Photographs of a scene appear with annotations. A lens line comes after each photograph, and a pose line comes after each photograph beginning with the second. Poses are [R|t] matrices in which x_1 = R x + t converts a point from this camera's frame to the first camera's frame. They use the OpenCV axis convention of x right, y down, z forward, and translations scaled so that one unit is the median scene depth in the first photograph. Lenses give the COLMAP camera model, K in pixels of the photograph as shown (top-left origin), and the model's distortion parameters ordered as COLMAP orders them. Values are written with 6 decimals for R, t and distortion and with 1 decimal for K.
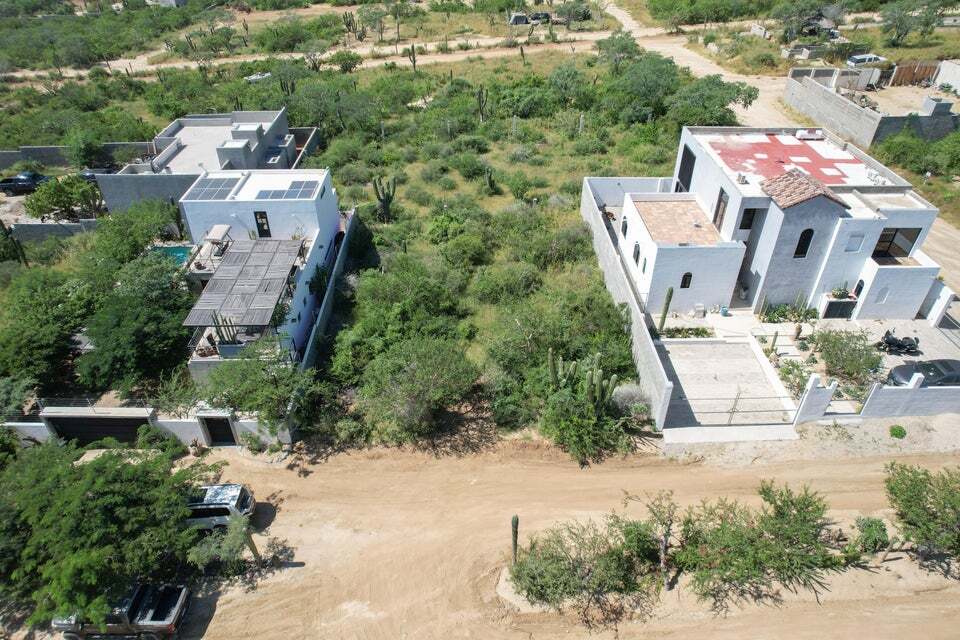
lens RADIAL K [[615.7, 0, 480.0], [0, 615.7, 320.0], [0, 0, 1]] dist [-0.070883, 0.063795]
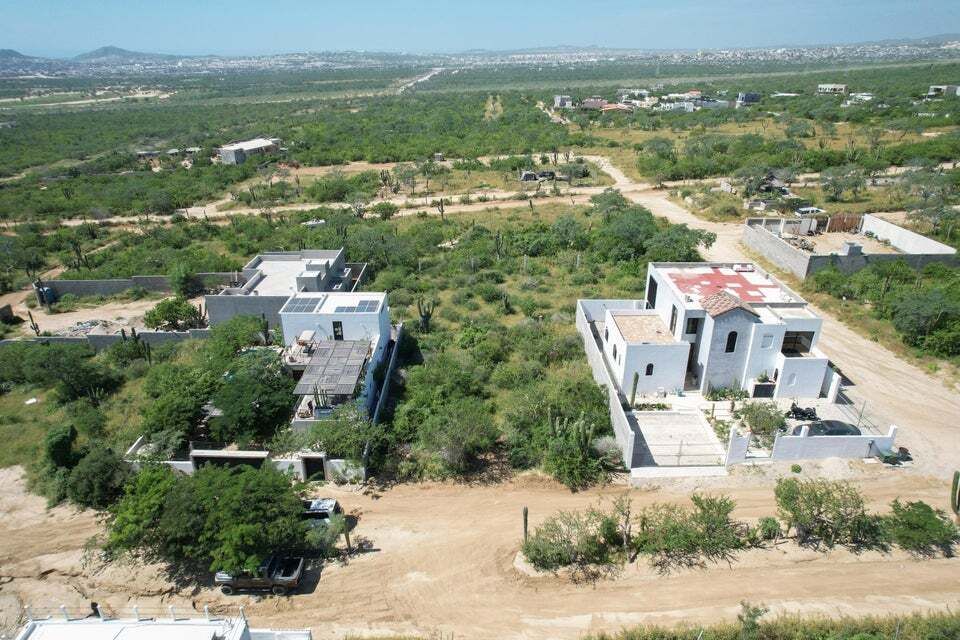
lens RADIAL K [[597.8, 0, 480.0], [0, 597.8, 320.0], [0, 0, 1]] dist [-0.066560, 0.050714]
pose [[0.999749, 0.005652, -0.021659, -0.014015], [-0.010100, 0.977408, -0.211118, 0.093923], [0.019976, 0.211284, 0.977221, -0.284906]]
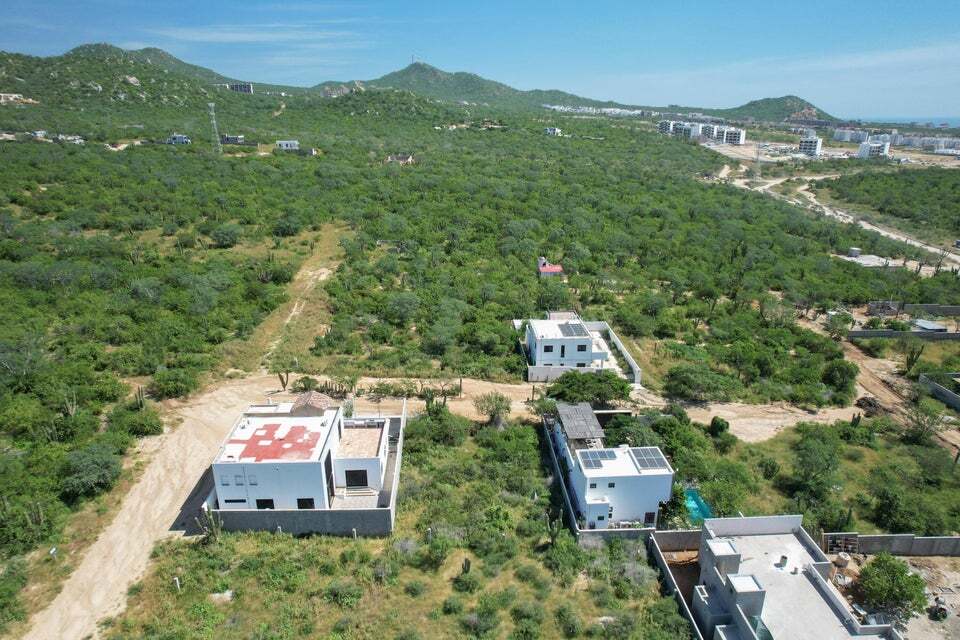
lens RADIAL K [[615.7, 0, 480.0], [0, 615.7, 320.0], [0, 0, 1]] dist [-0.070883, 0.063795]
pose [[-0.999659, 0.008904, -0.024536, 0.017883], [-0.015053, 0.571307, 0.820598, -1.586537], [0.021324, 0.820688, -0.570979, 1.511700]]
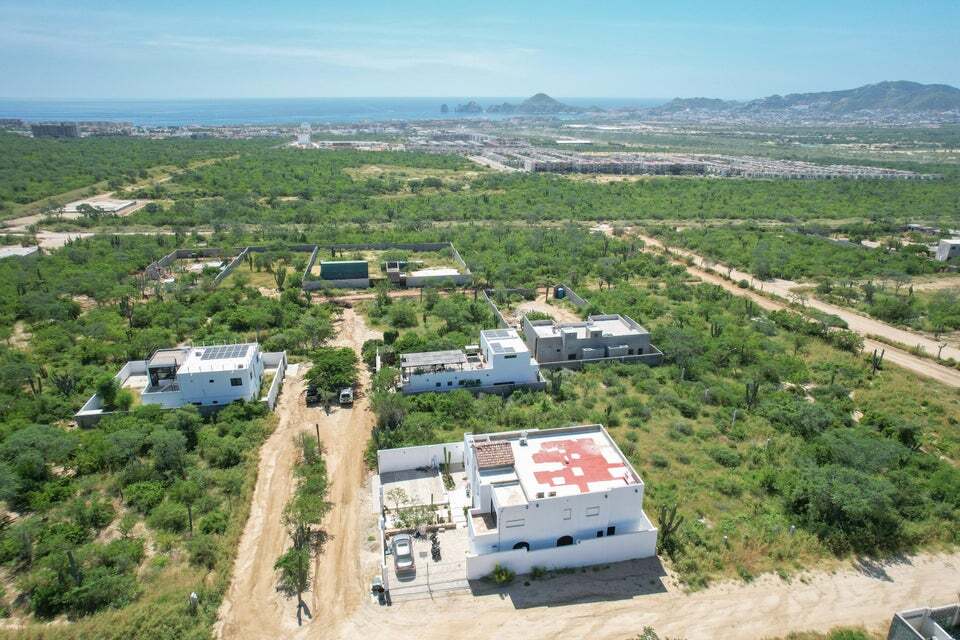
lens RADIAL K [[615.7, 0, 480.0], [0, 615.7, 320.0], [0, 0, 1]] dist [-0.070883, 0.063795]
pose [[0.172281, 0.346918, -0.921937, 1.508880], [-0.585842, 0.788501, 0.187232, -0.609343], [0.791902, 0.507852, 0.339083, 0.176182]]
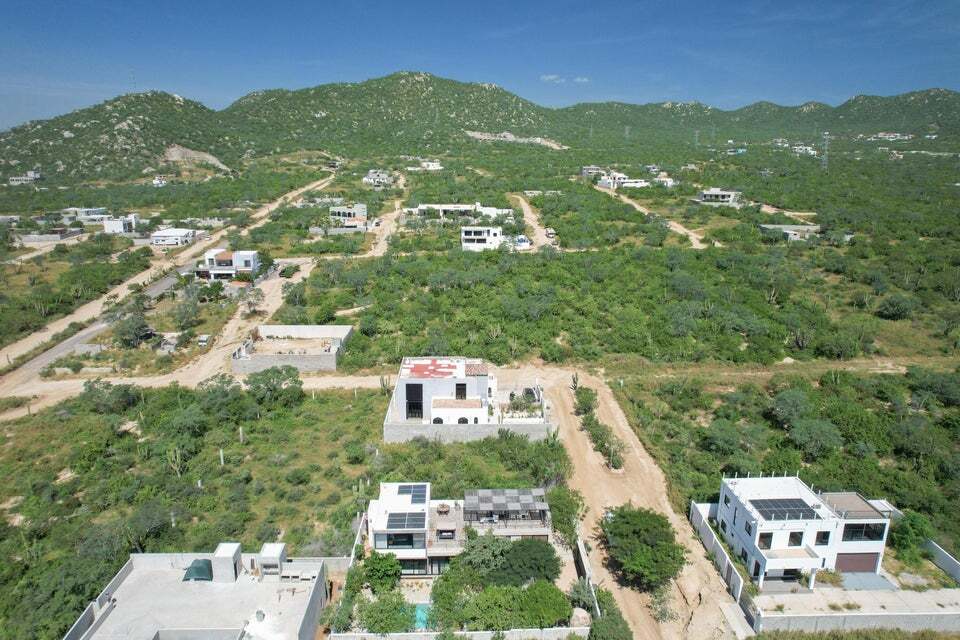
lens RADIAL K [[615.7, 0, 480.0], [0, 615.7, 320.0], [0, 0, 1]] dist [-0.070883, 0.063795]
pose [[-0.015501, -0.248270, 0.968567, -1.642911], [0.580256, 0.786647, 0.210925, -0.751396], [-0.814287, 0.565286, 0.131866, 0.383995]]
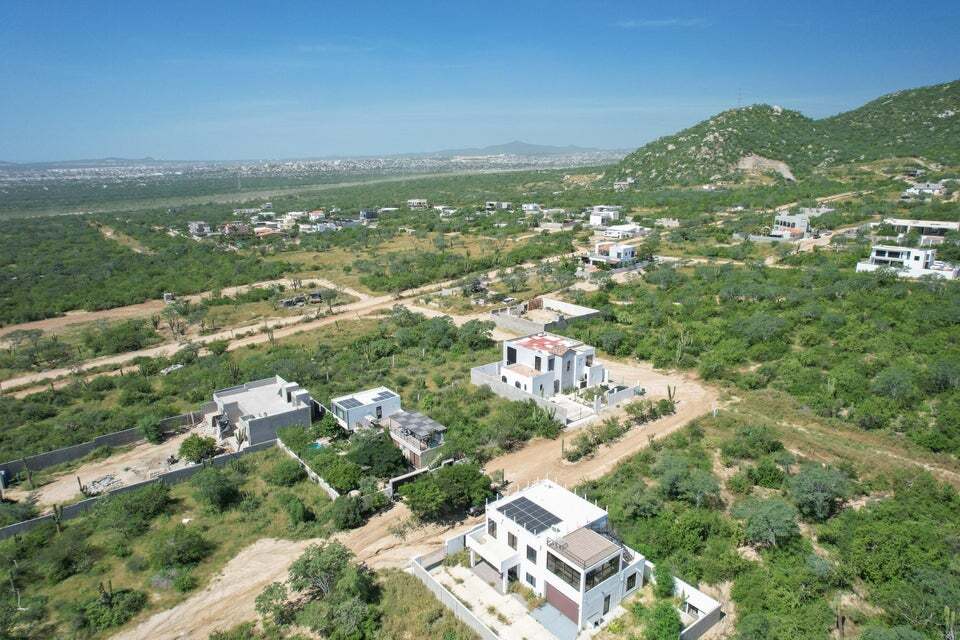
lens RADIAL K [[597.8, 0, 480.0], [0, 597.8, 320.0], [0, 0, 1]] dist [-0.066560, 0.050714]
pose [[0.802208, -0.149017, 0.578148, -1.198170], [0.354150, 0.898363, -0.259849, 0.227550], [-0.480665, 0.413204, 0.773449, -0.947938]]
